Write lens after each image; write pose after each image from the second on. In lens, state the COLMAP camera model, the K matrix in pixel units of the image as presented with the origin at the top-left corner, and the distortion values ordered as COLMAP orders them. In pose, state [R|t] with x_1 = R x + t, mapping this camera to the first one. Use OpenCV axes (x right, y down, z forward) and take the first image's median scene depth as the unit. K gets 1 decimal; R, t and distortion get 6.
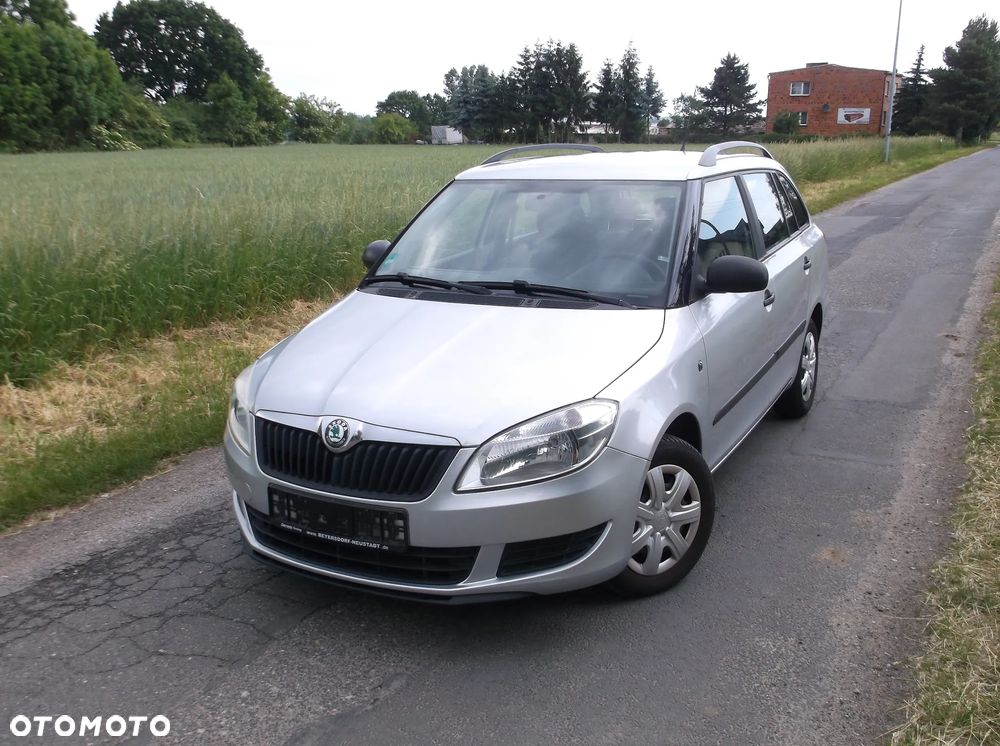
lens RADIAL K [[955.8, 0, 493.9], [0, 955.8, 373.5], [0, 0, 1]] dist [0.020247, -0.024010]
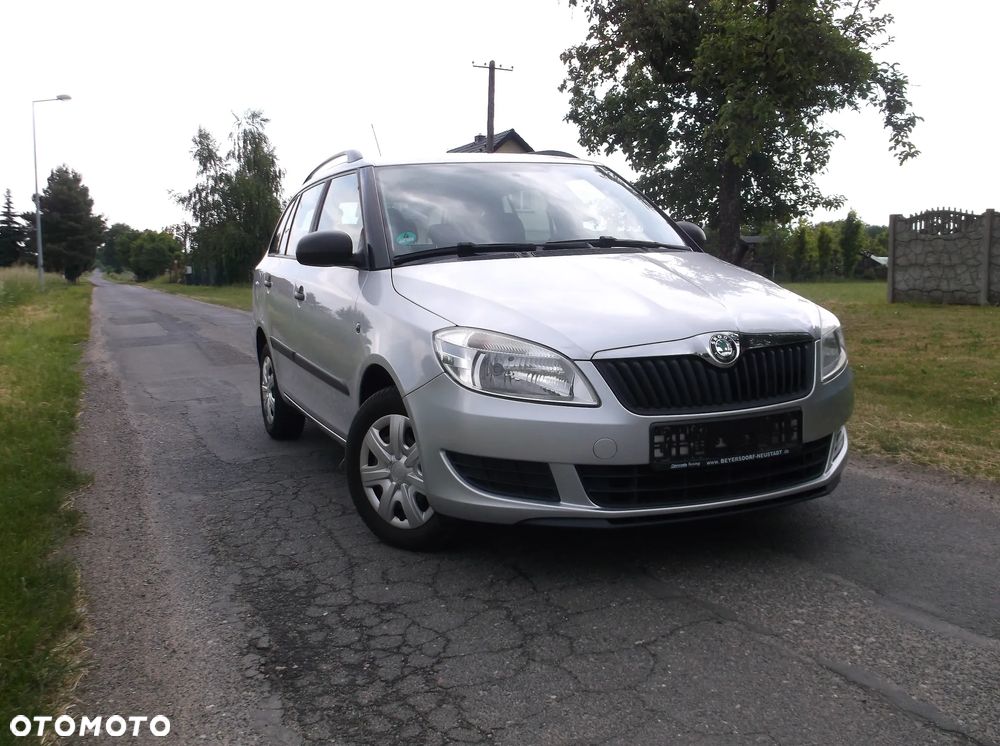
lens RADIAL K [[952.7, 0, 499.4], [0, 952.7, 368.7], [0, 0, 1]] dist [0.005847, -0.008842]
pose [[0.632732, -0.088197, 0.769332, -0.400517], [0.201950, 0.977907, -0.053984, 0.034352], [-0.747574, 0.189524, 0.636564, 0.217935]]
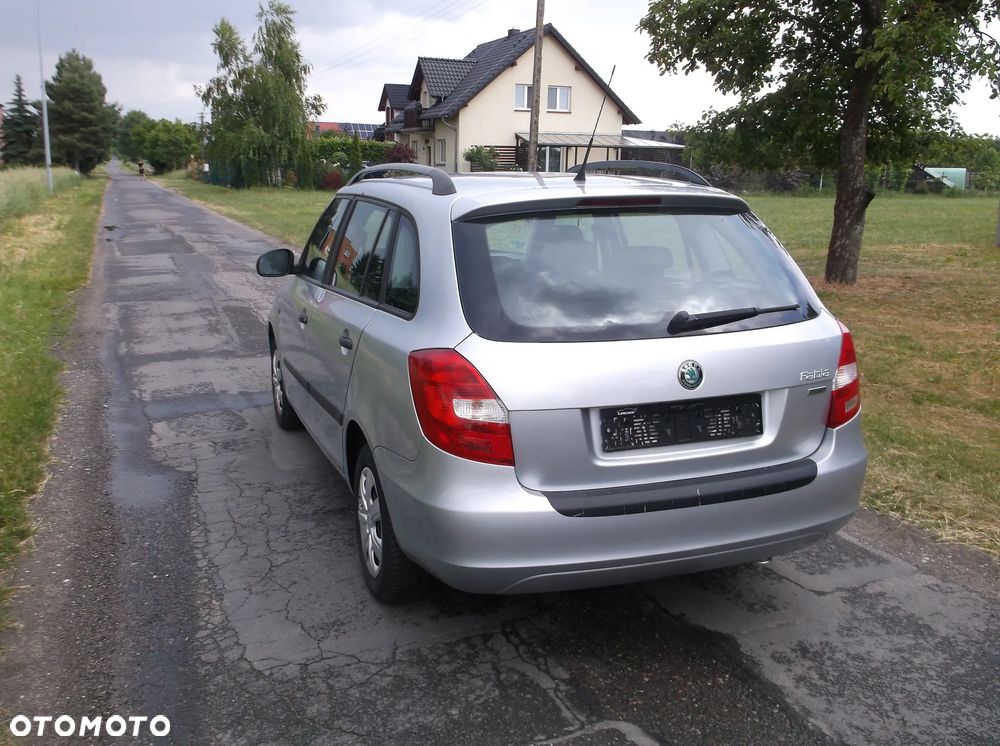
lens RADIAL K [[967.7, 0, 491.2], [0, 967.7, 365.2], [0, 0, 1]] dist [0.015202, -0.011561]
pose [[0.657933, -0.143340, 0.739309, -0.236063], [0.174705, 0.983988, 0.035304, -0.099055], [-0.732532, 0.105933, 0.672440, 0.430674]]
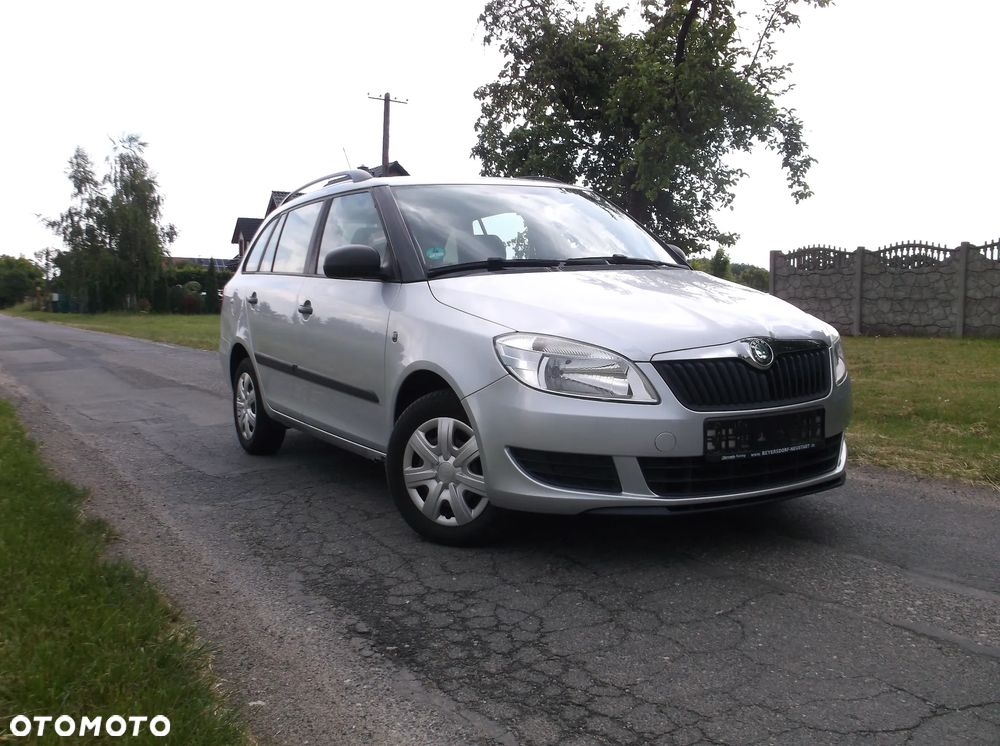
lens RADIAL K [[949.1, 0, 500.9], [0, 949.1, 369.3], [0, 0, 1]] dist [0.008254, -0.003542]
pose [[0.527545, -0.062230, 0.847244, -0.467019], [0.209882, 0.975945, -0.059002, 0.032067], [-0.823192, 0.208948, 0.527916, 0.264024]]
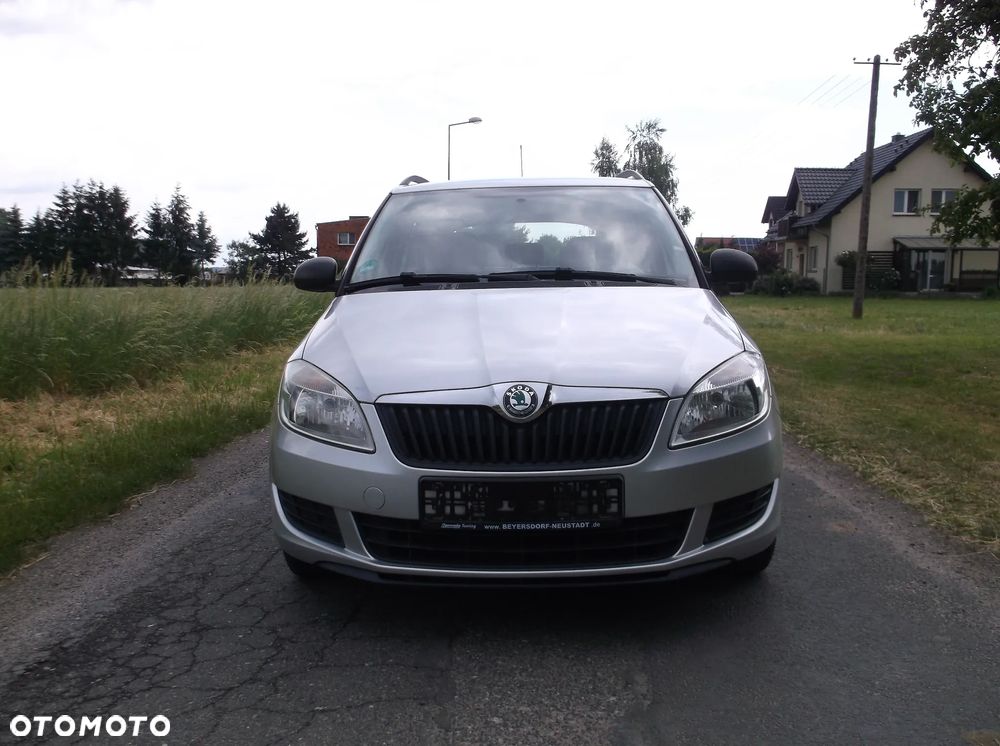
lens RADIAL K [[955.8, 0, 493.9], [0, 955.8, 373.5], [0, 0, 1]] dist [0.020247, -0.024010]
pose [[0.897323, -0.039908, 0.439567, -0.215655], [0.104934, 0.986638, -0.124633, 0.055019], [-0.428720, 0.157962, 0.889521, 0.095459]]
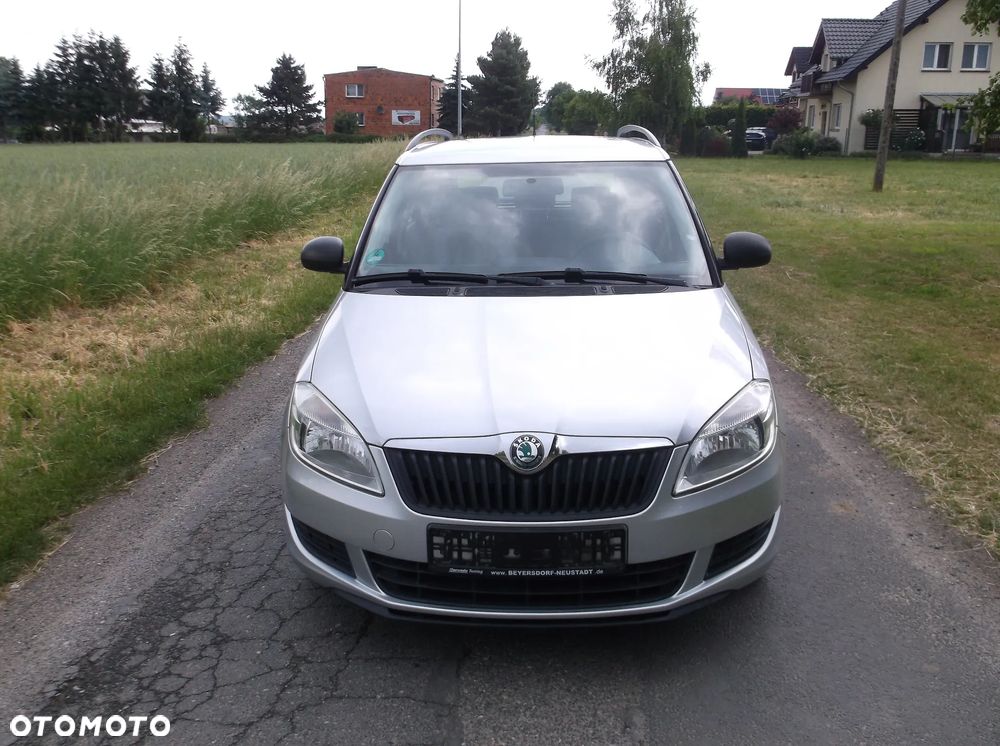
lens RADIAL K [[954.2, 0, 494.5], [0, 954.2, 371.4], [0, 0, 1]] dist [0.017944, -0.019679]
pose [[0.902662, -0.099914, 0.418591, -0.209365], [0.100572, 0.994717, 0.020554, -0.011485], [-0.418433, 0.023546, 0.907942, 0.088634]]
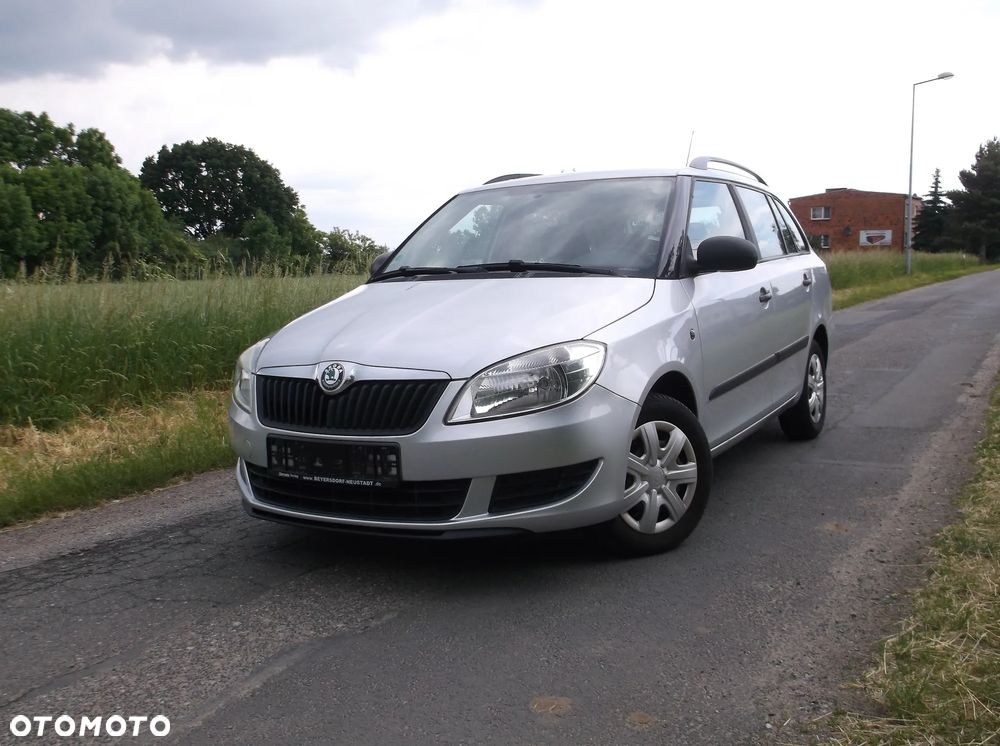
lens RADIAL K [[958.1, 0, 495.4], [0, 958.1, 375.9], [0, 0, 1]] dist [0.011877, 0.004301]
pose [[0.999445, -0.015968, -0.029252, 0.015913], [0.012055, 0.991522, -0.129377, 0.076248], [0.031070, 0.128952, 0.991164, -0.007011]]
